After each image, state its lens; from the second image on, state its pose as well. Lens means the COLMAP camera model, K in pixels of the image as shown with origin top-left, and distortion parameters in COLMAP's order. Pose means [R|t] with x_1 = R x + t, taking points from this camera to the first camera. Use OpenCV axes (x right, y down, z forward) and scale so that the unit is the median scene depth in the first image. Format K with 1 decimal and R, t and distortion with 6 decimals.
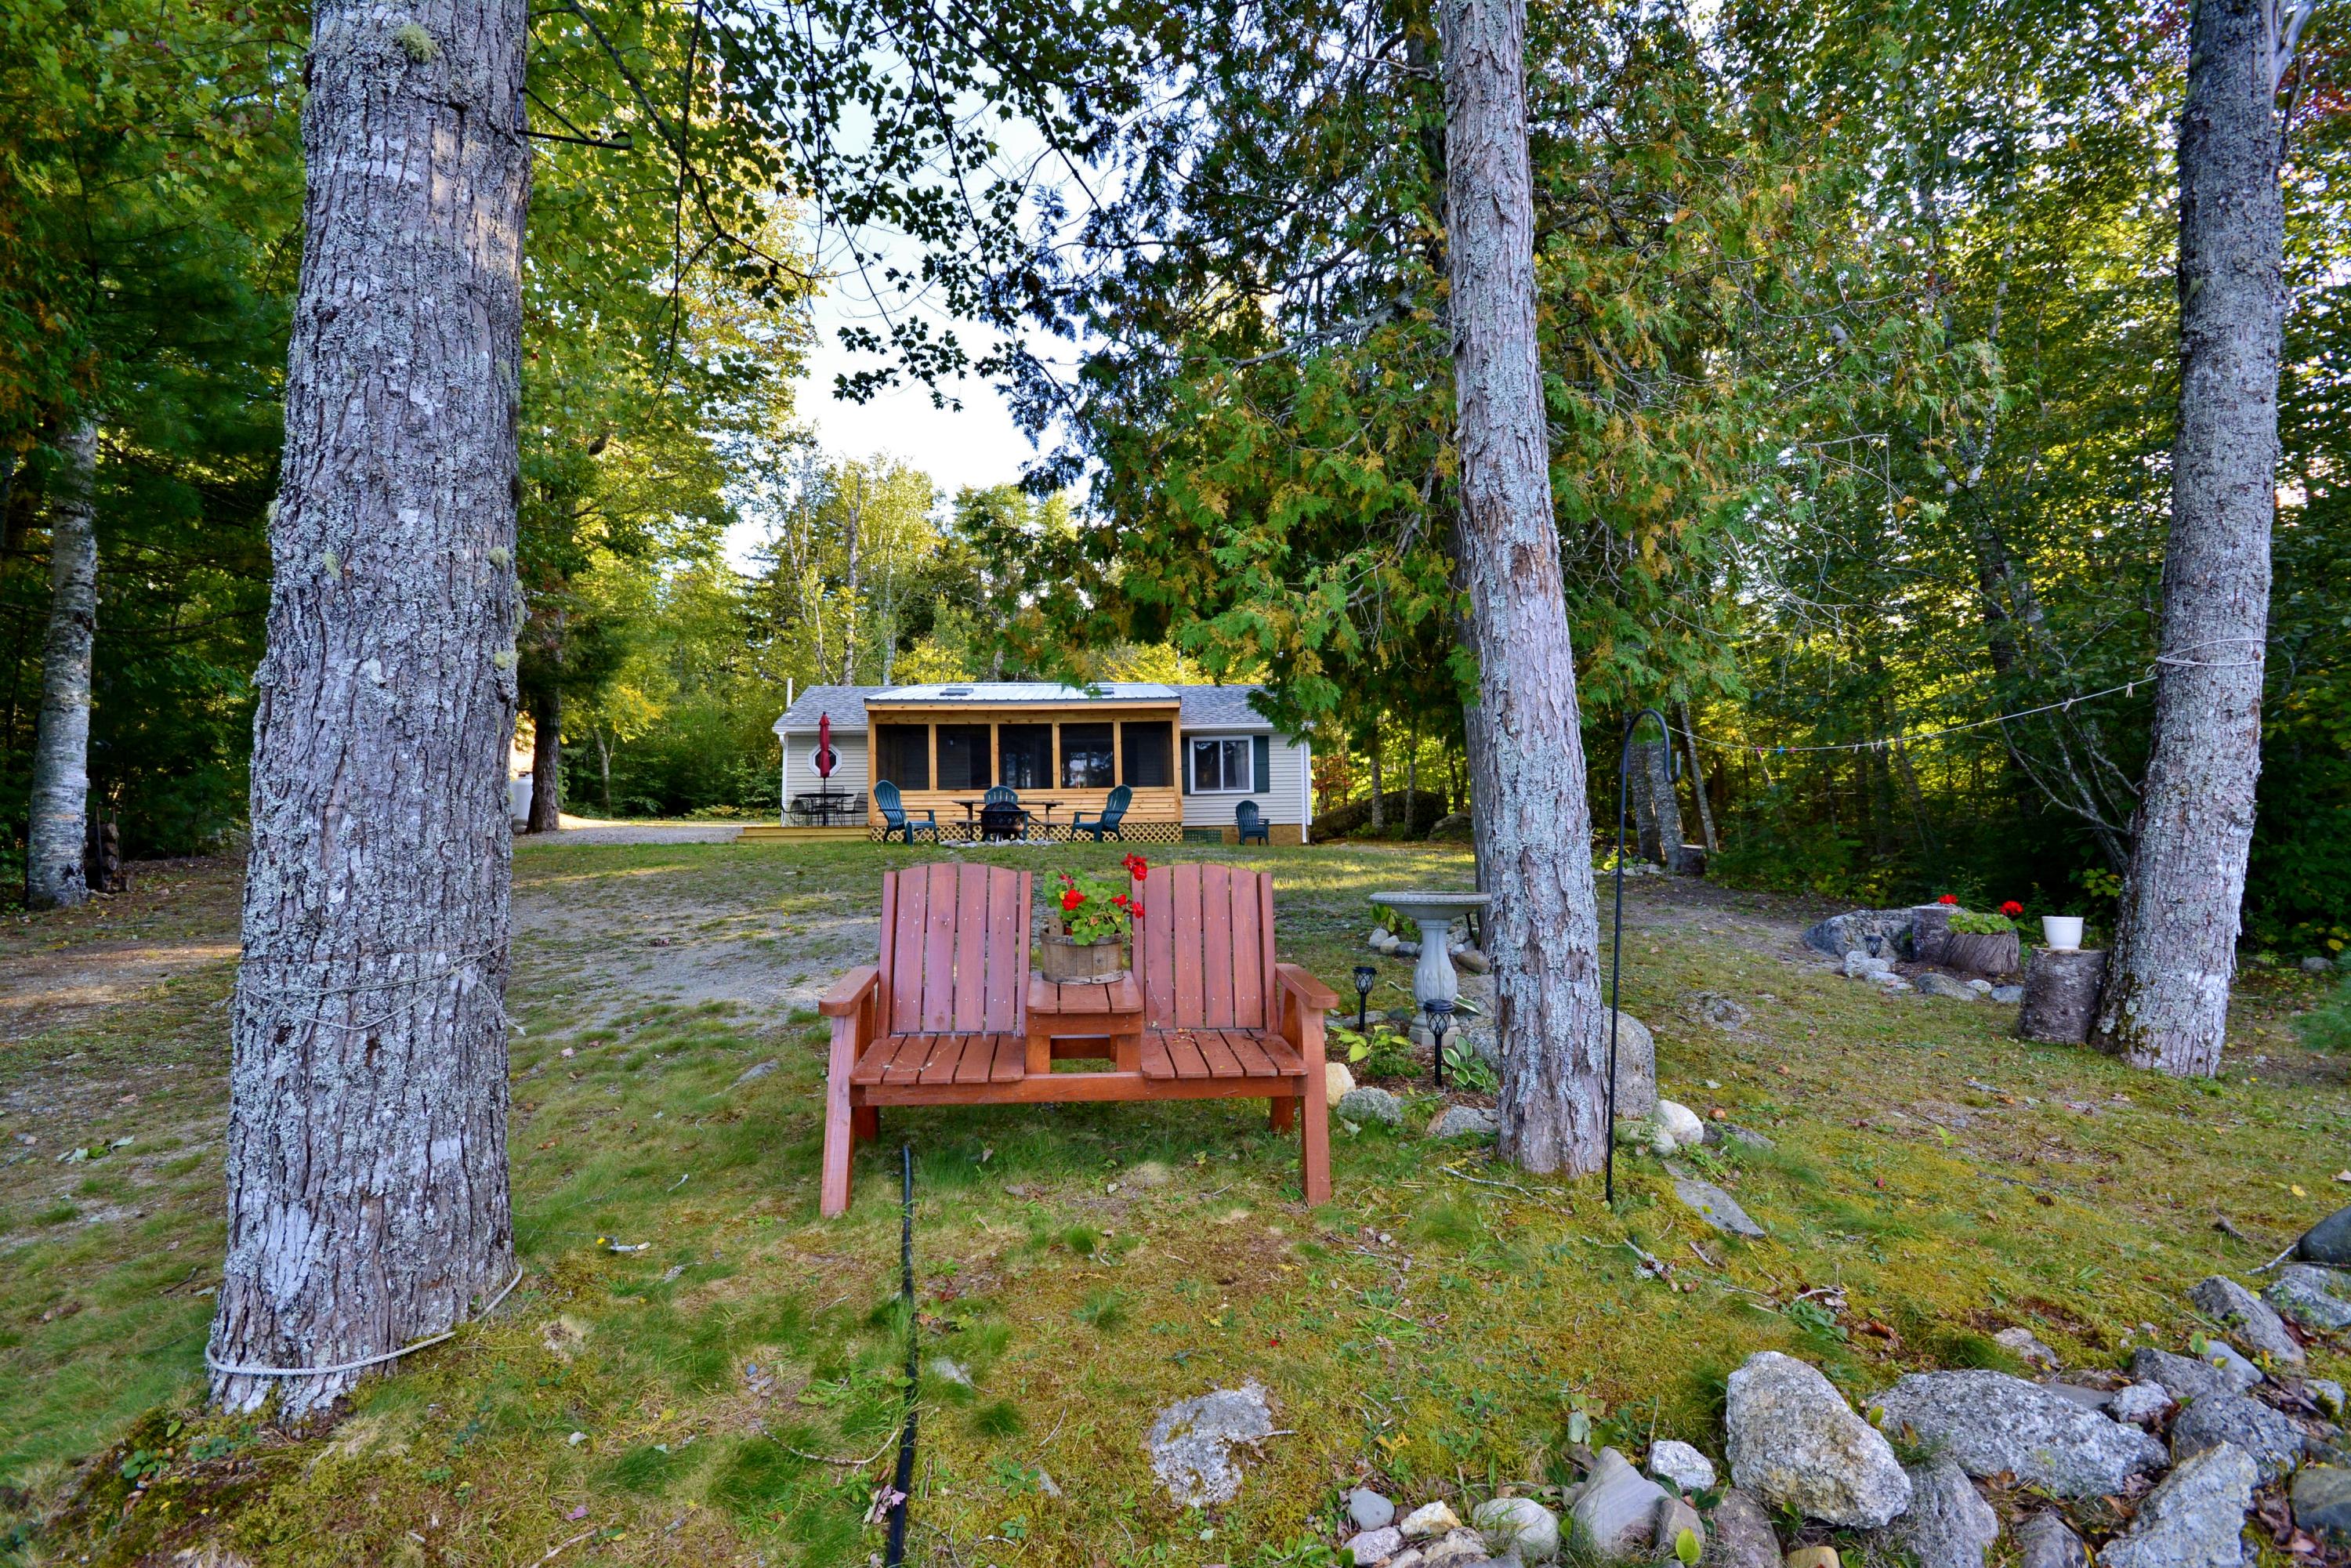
lens RADIAL K [[1025.2, 0, 1171.2], [0, 1025.2, 784.5], [0, 0, 1]] dist [-0.008636, -0.005307]
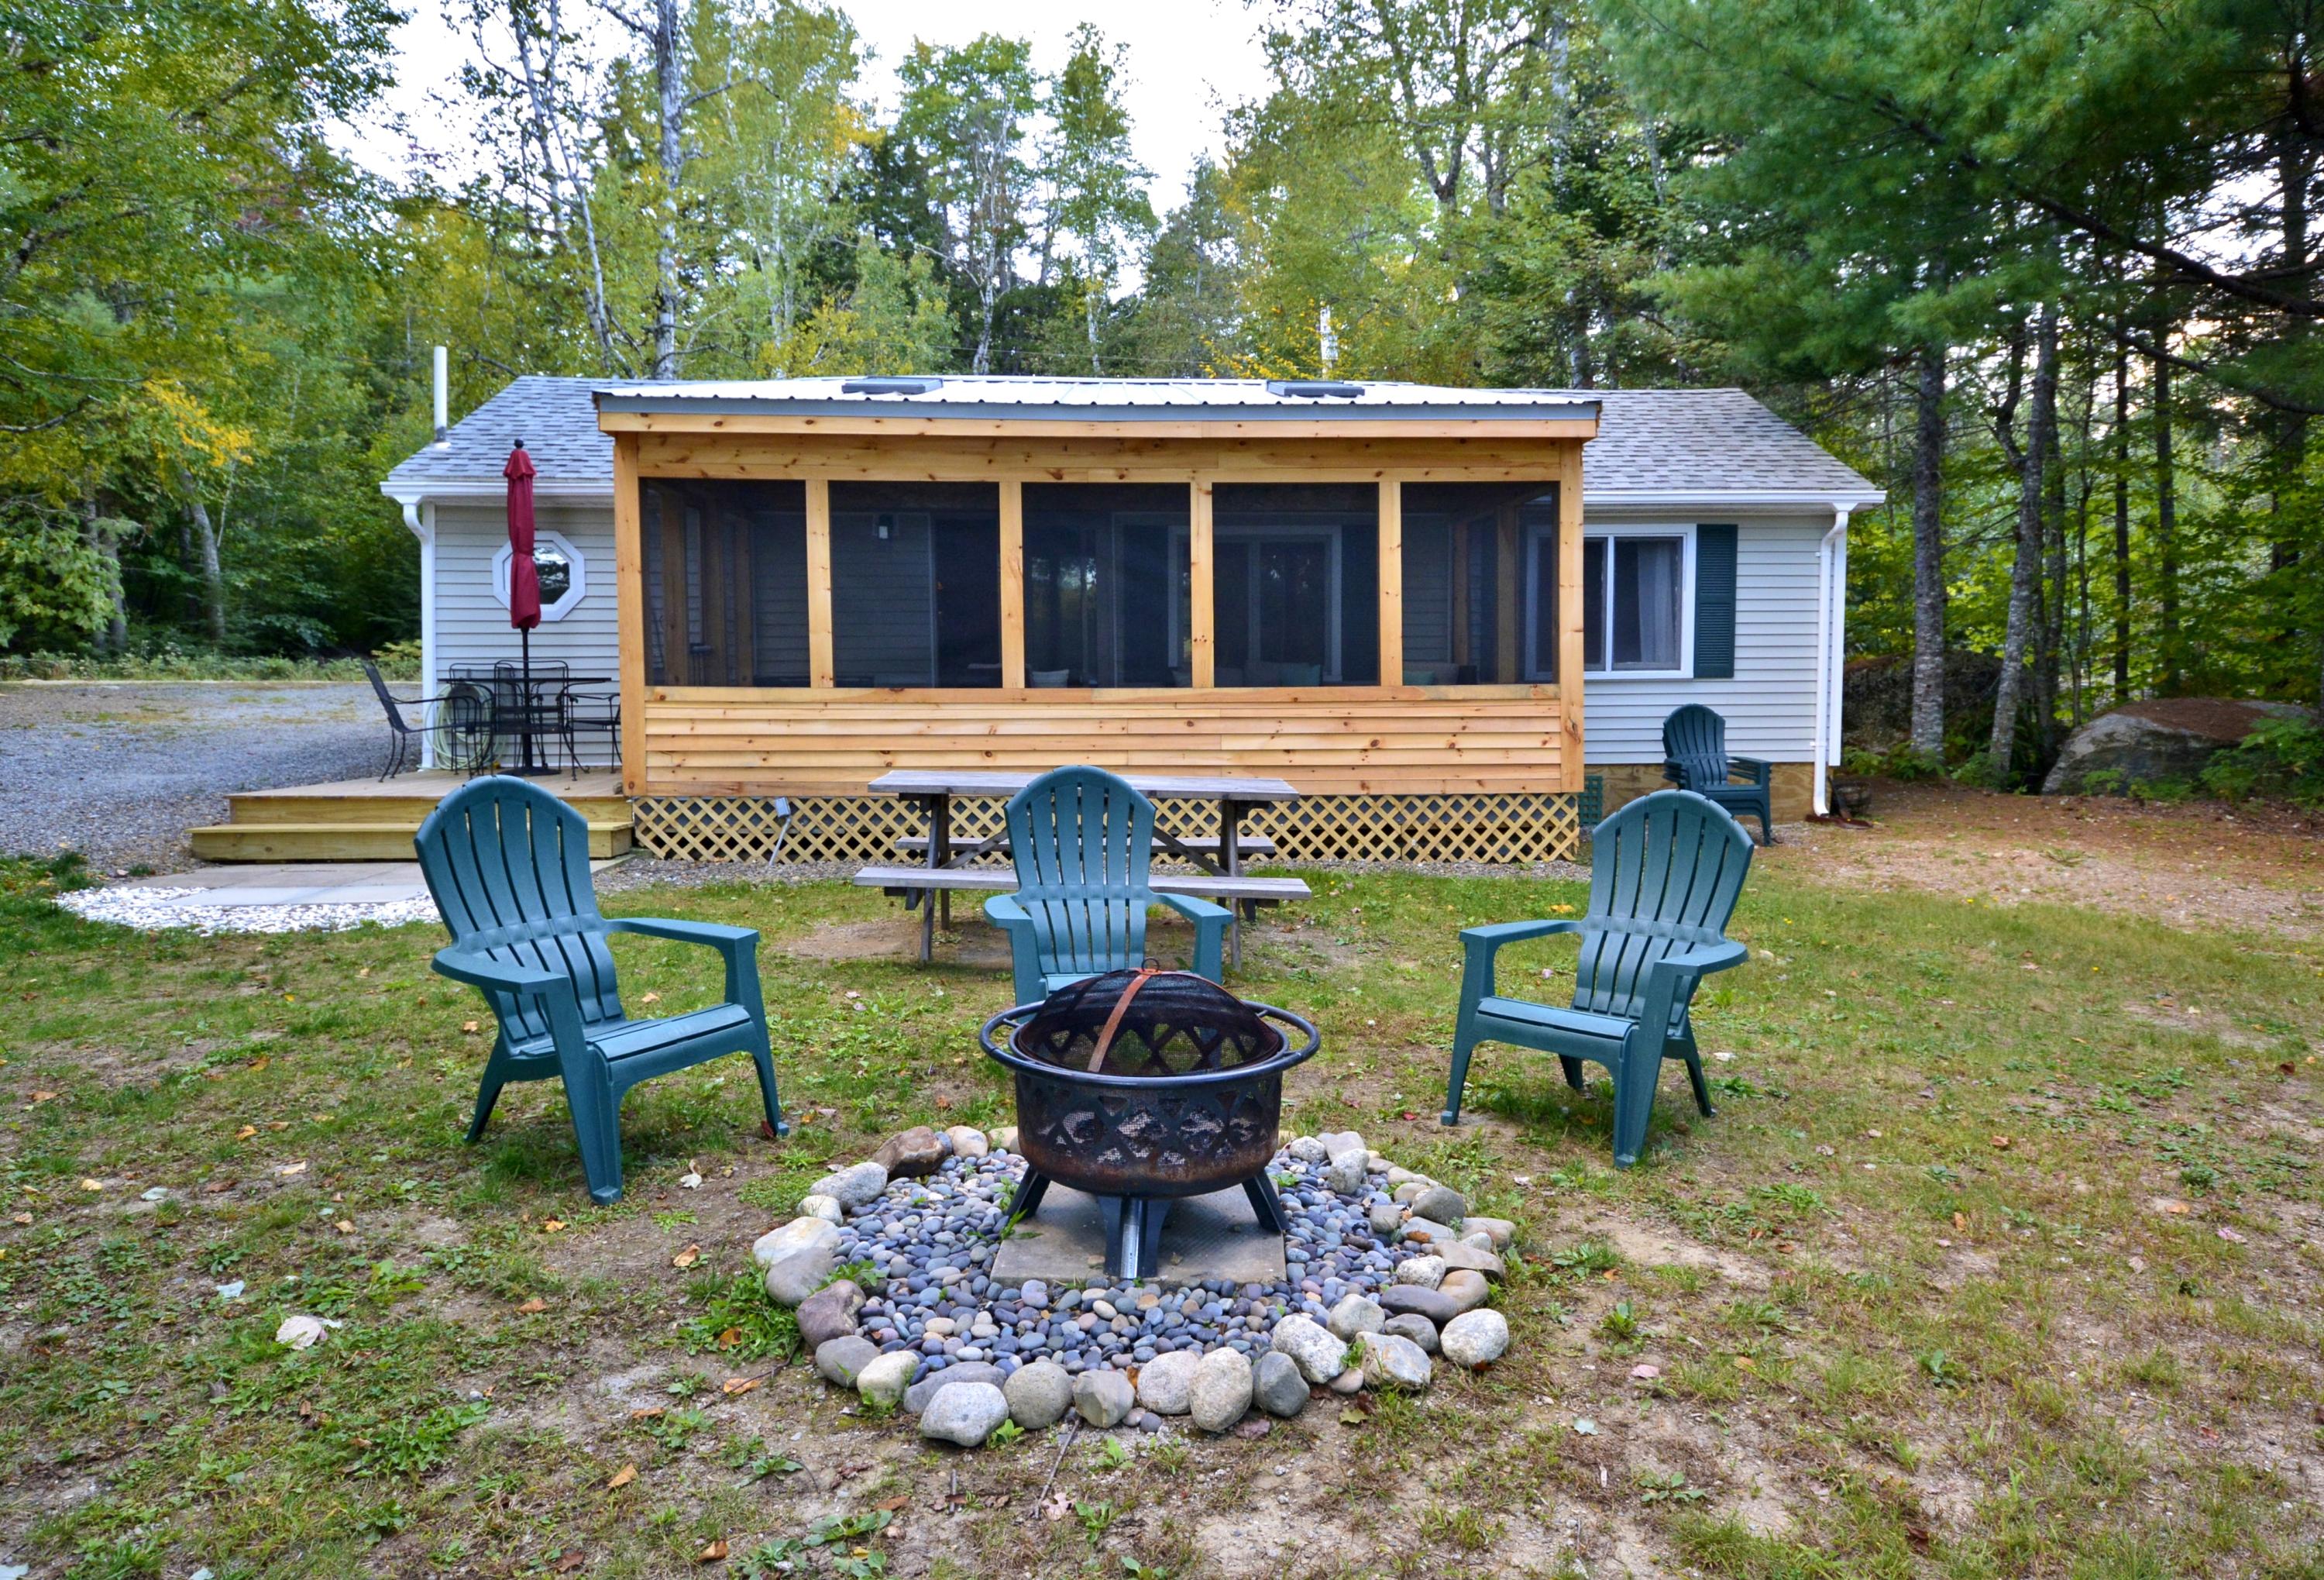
lens RADIAL K [[1477.1, 0, 1188.9], [0, 1477.1, 757.6], [0, 0, 1]] dist [0.014558, 0.008434]
pose [[0.999643, 0.017355, -0.020330, -0.421468], [-0.014730, 0.992320, 0.122820, -0.124407], [0.022306, -0.122477, 0.992221, 2.120571]]
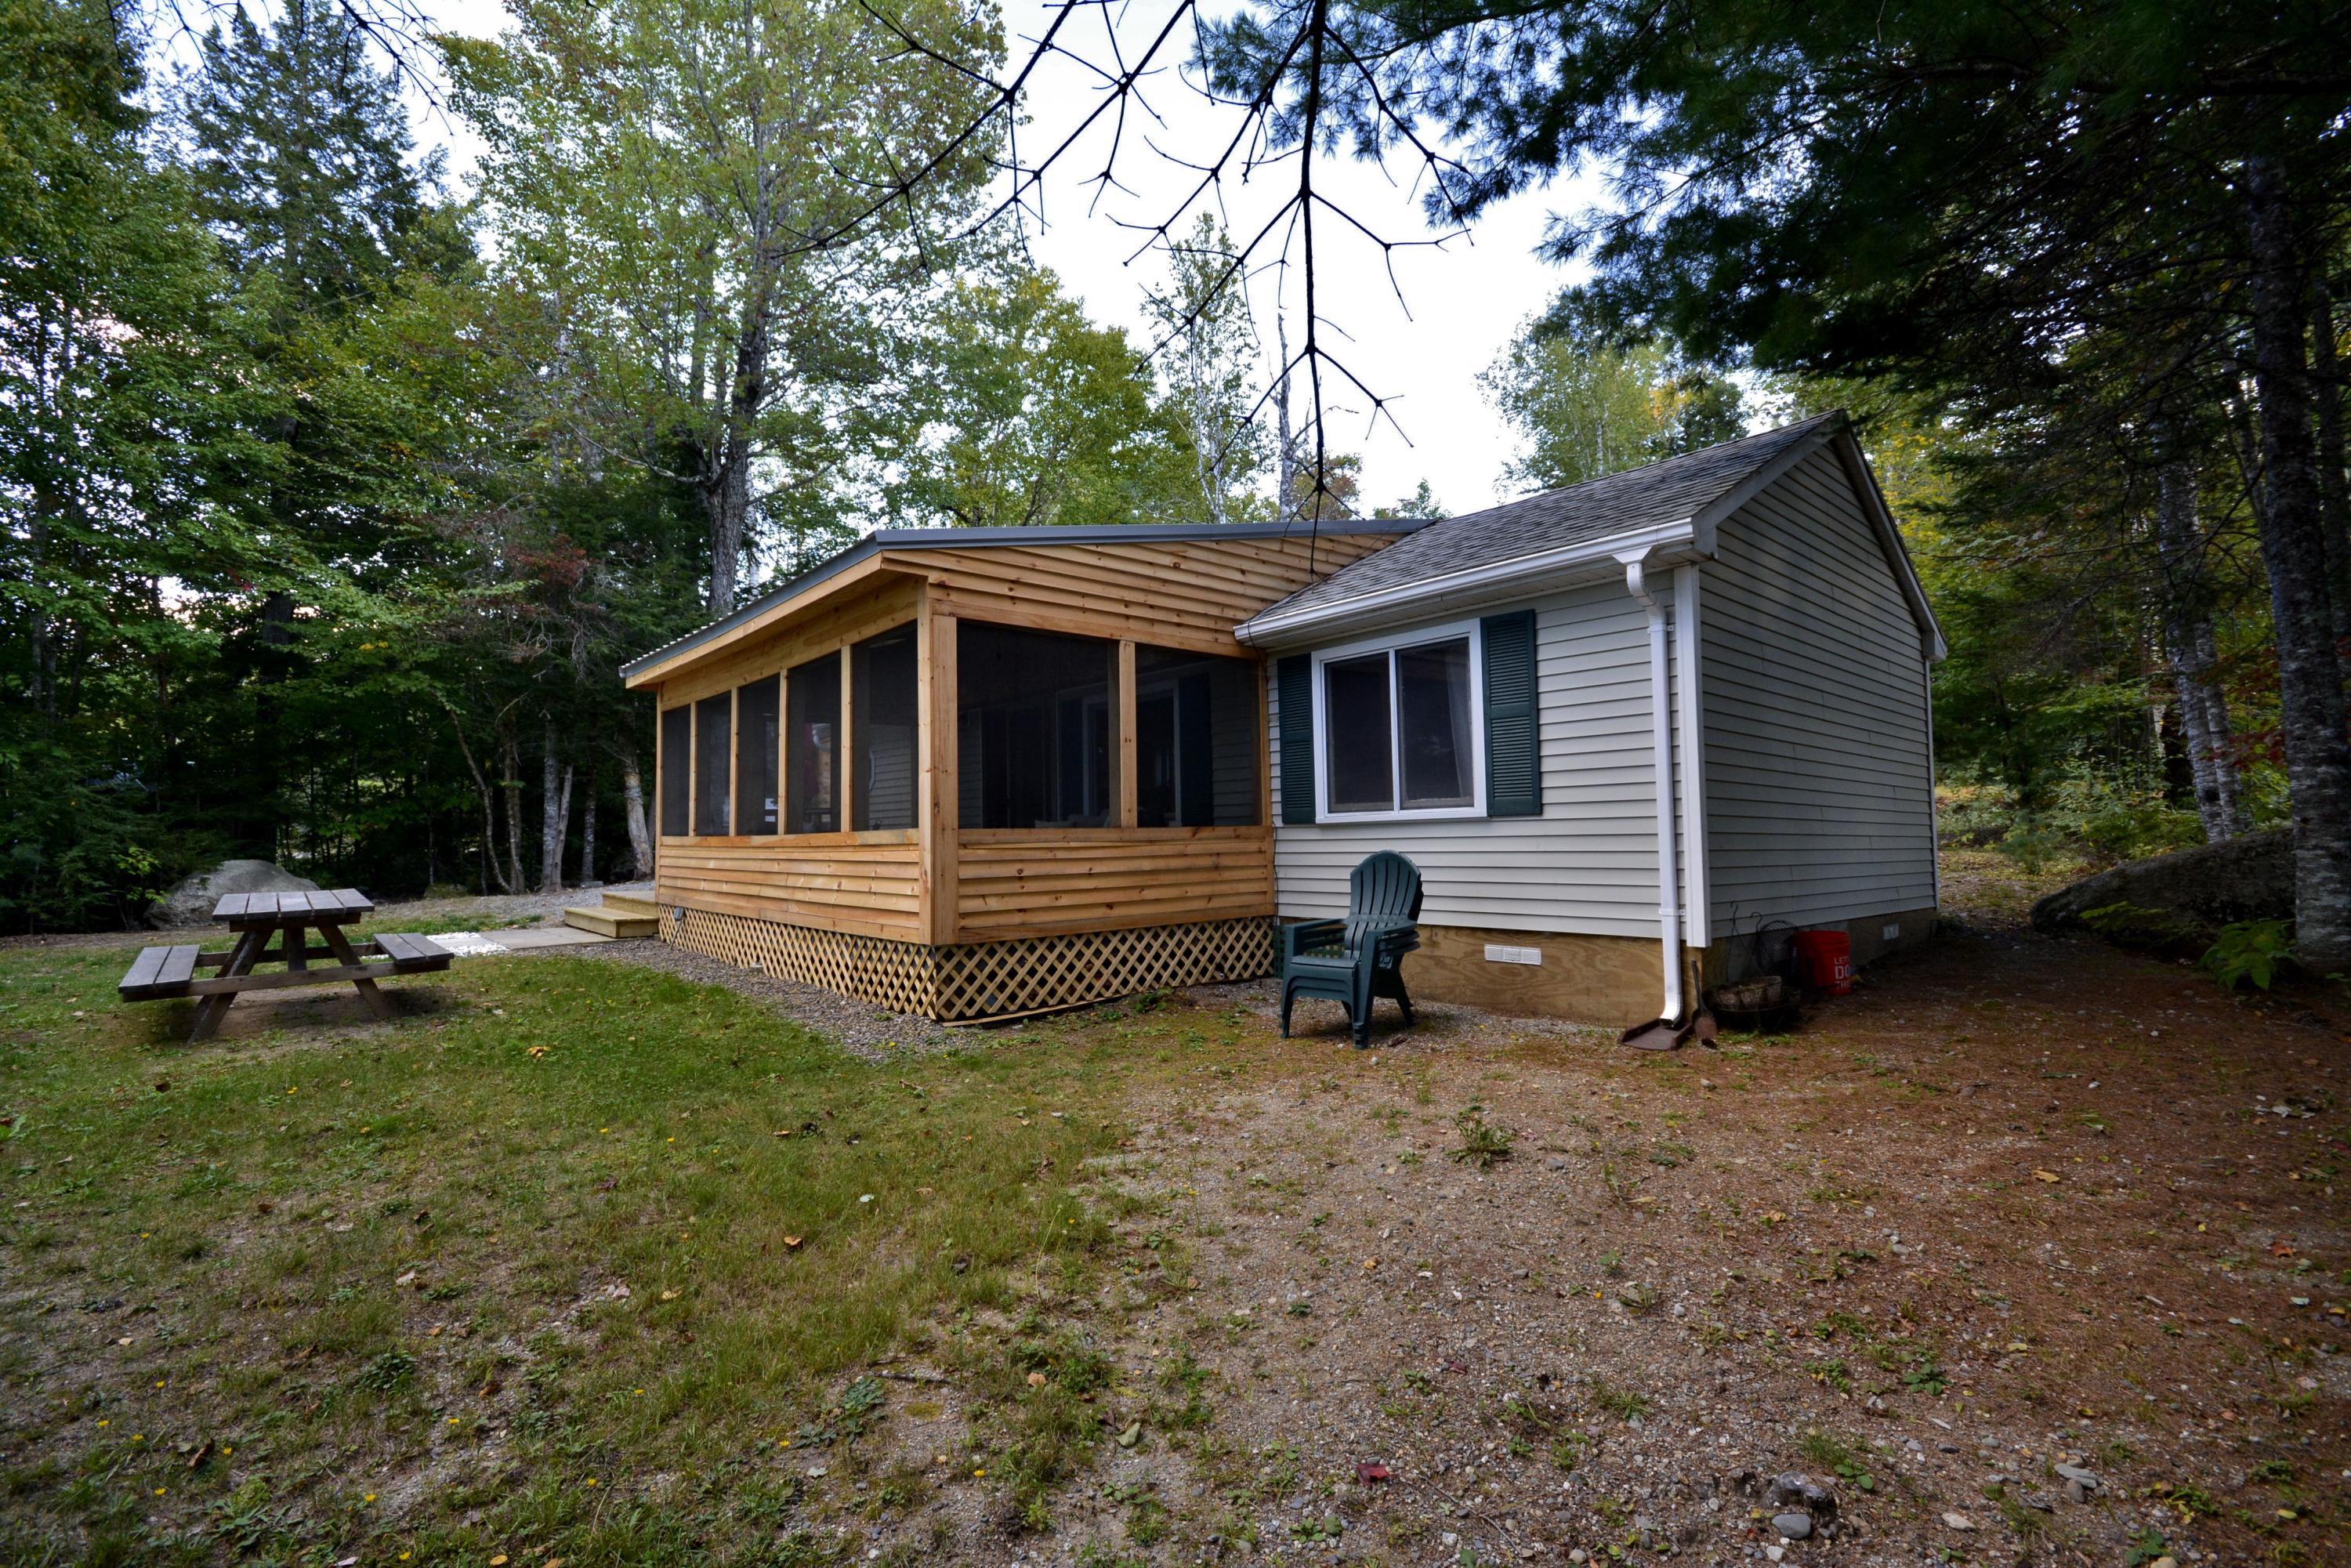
lens RADIAL K [[1025.2, 0, 1170.1], [0, 1025.2, 788.3], [0, 0, 1]] dist [-0.008636, -0.005307]
pose [[0.589104, -0.025424, -0.807657, 1.195545], [0.055056, 0.998445, 0.008728, -0.034569], [0.806179, -0.049608, 0.589588, 3.519710]]
